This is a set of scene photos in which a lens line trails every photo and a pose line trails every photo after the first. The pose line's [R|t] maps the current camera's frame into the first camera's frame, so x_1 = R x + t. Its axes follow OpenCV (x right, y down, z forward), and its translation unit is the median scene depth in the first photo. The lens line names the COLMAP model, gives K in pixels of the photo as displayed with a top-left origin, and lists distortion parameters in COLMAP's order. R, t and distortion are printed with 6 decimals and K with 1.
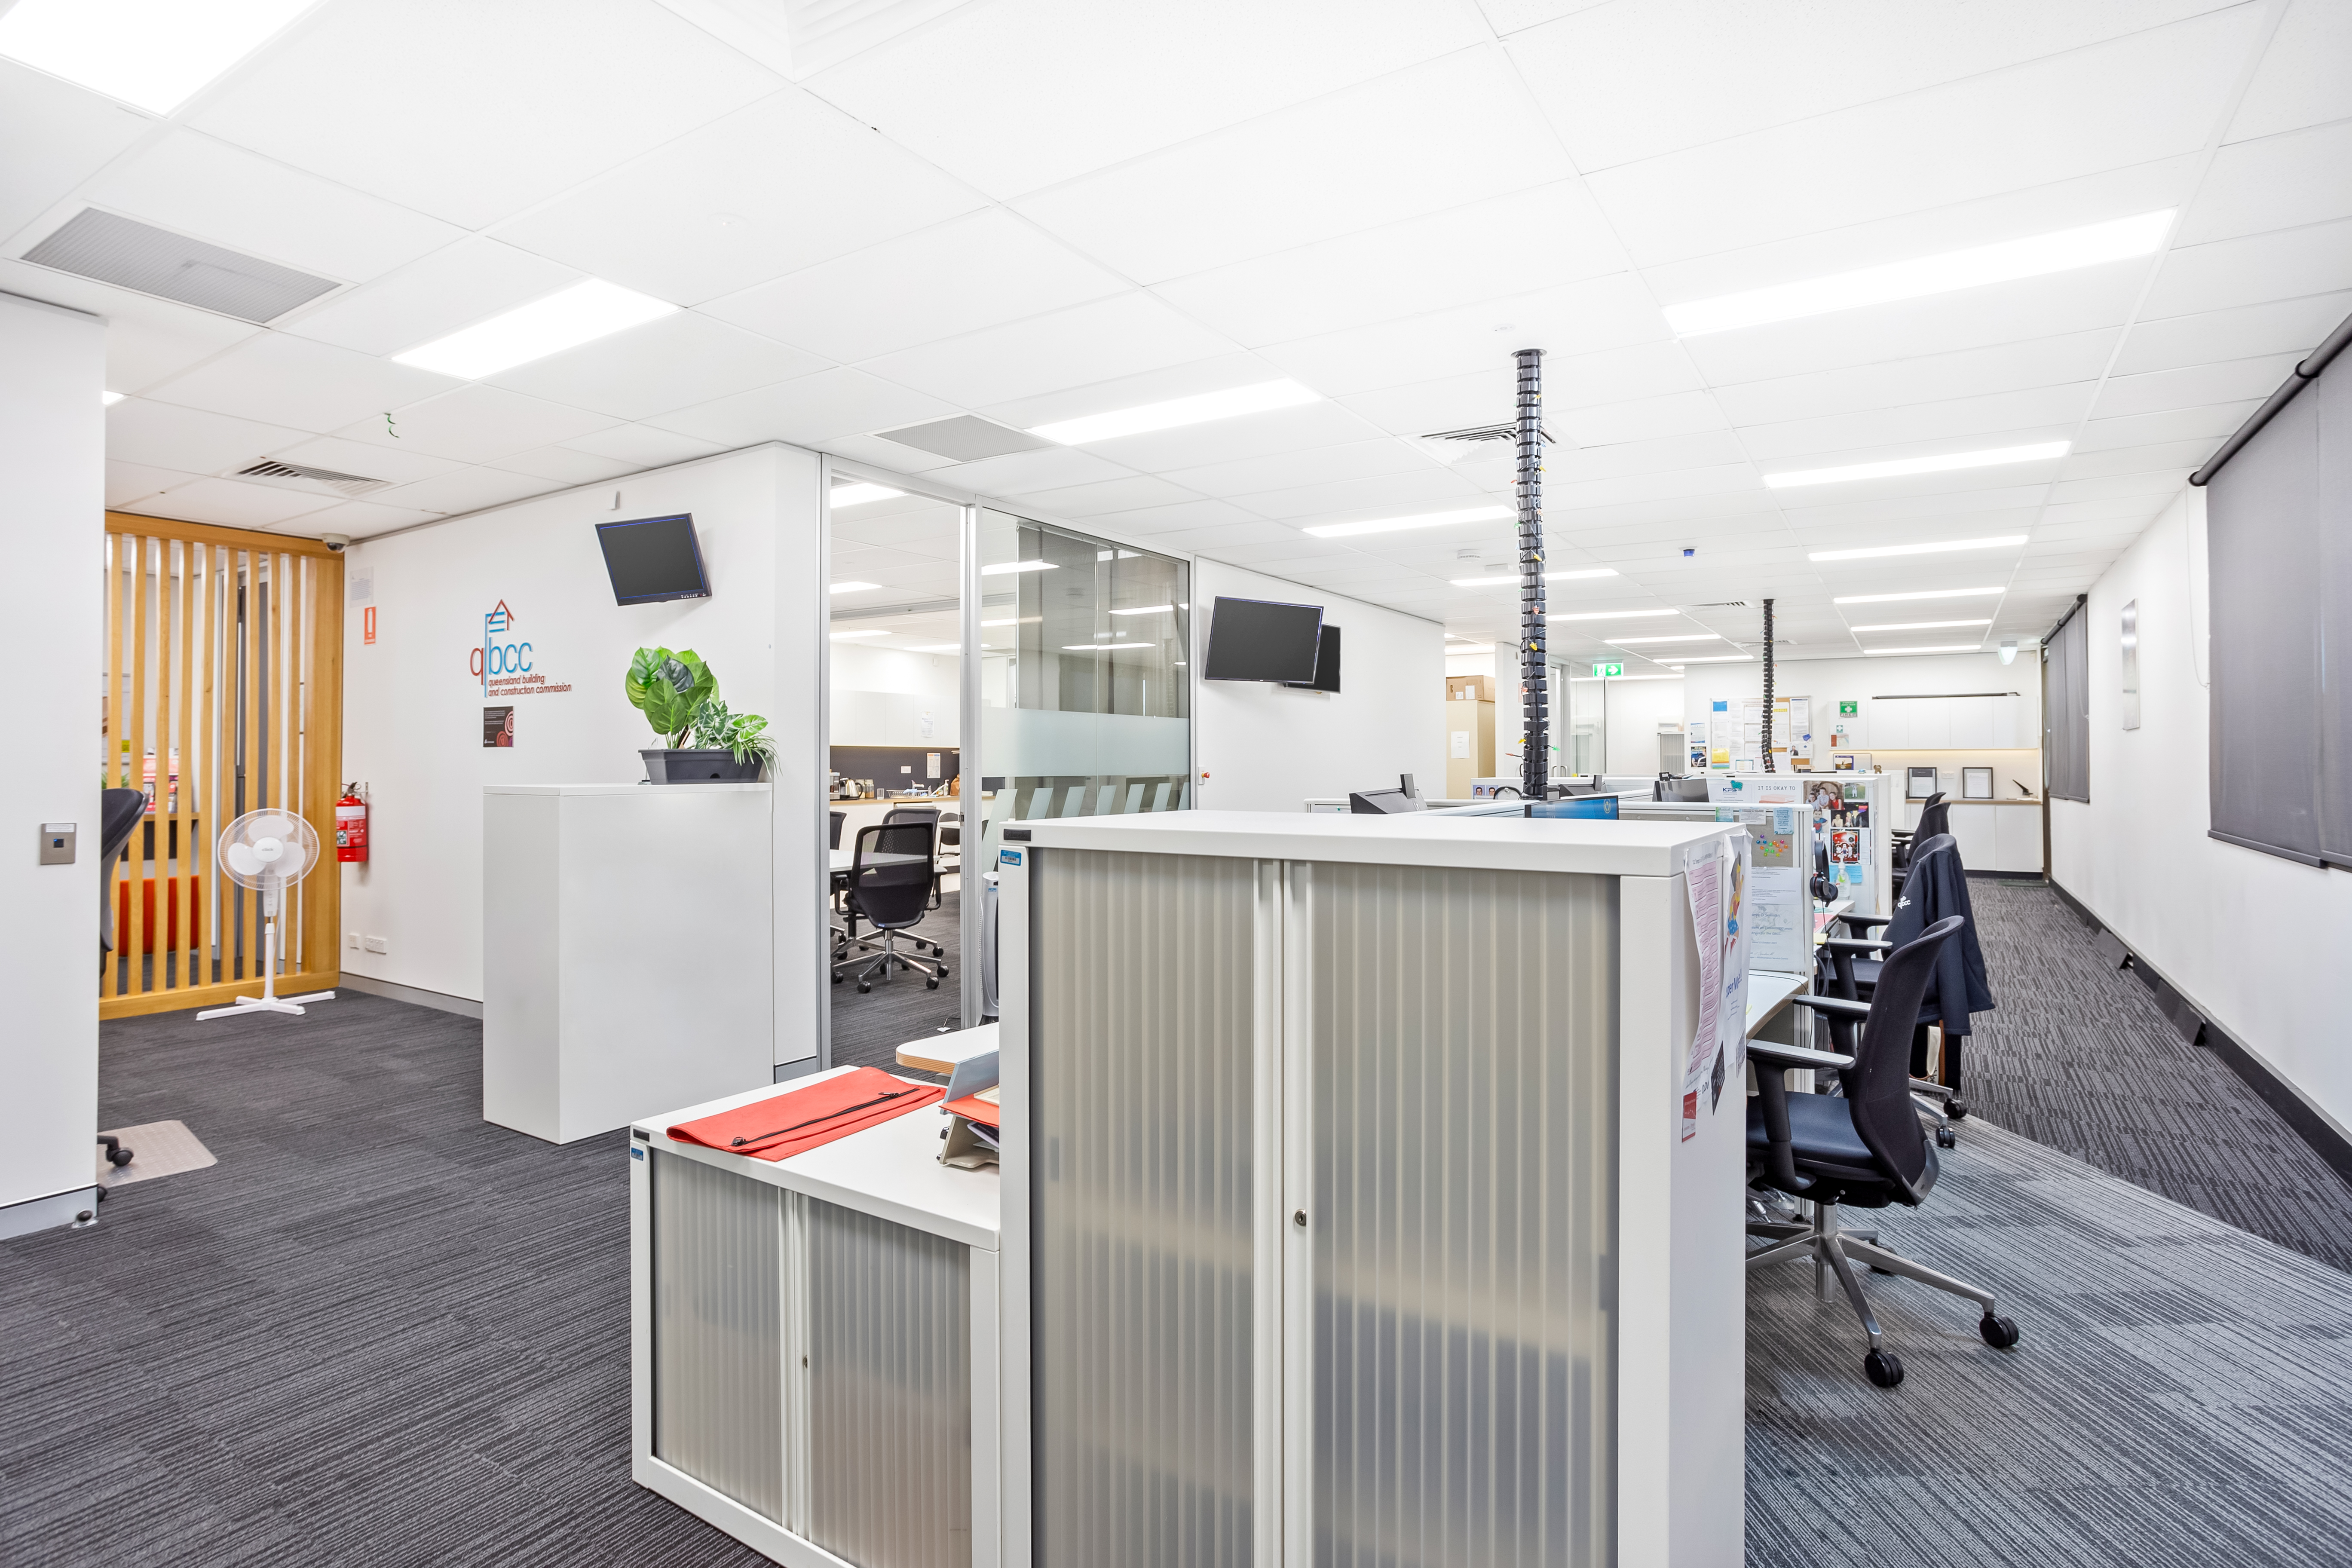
lens RADIAL K [[1145.5, 0, 1173.4], [0, 1145.5, 784.3], [0, 0, 1]] dist [-0.004205, -0.000537]
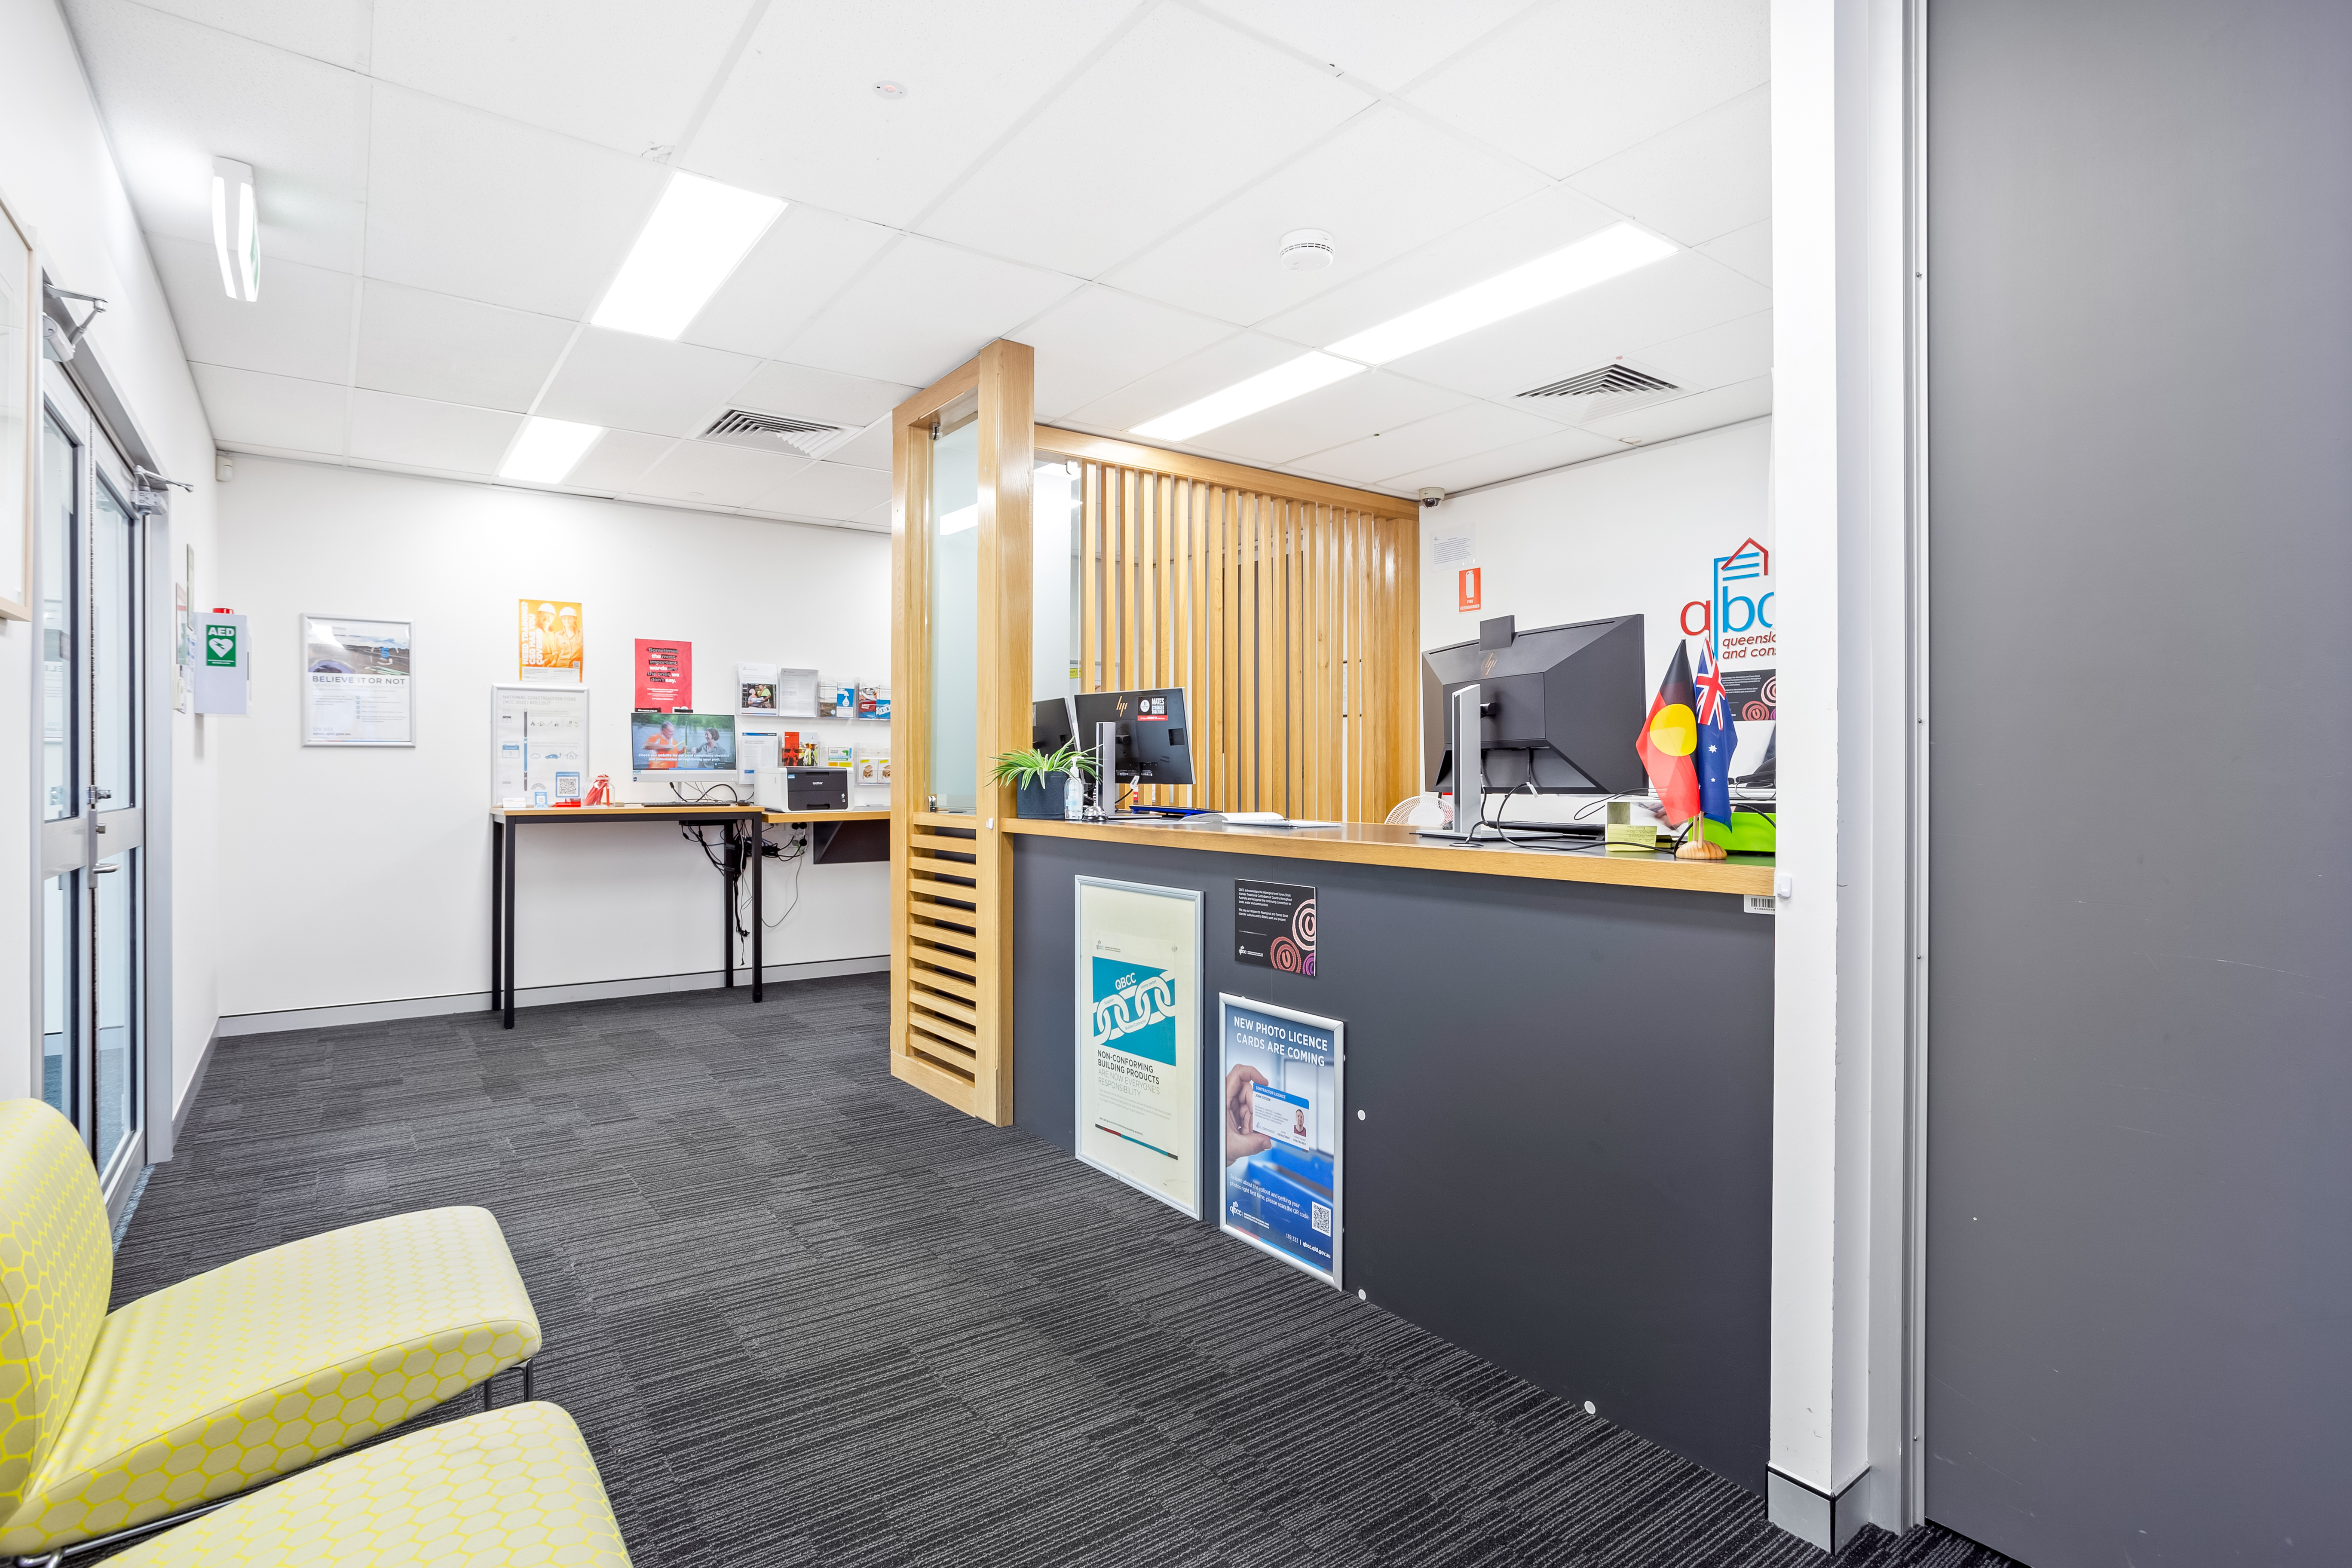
lens RADIAL K [[1145.5, 0, 1176.0], [0, 1145.5, 777.4], [0, 0, 1]] dist [-0.004205, -0.000537]
pose [[0.942906, -0.001559, -0.333056, -0.698271], [-0.002277, 0.999935, -0.011127, 0.016706], [0.333052, 0.011250, 0.942841, 0.109781]]
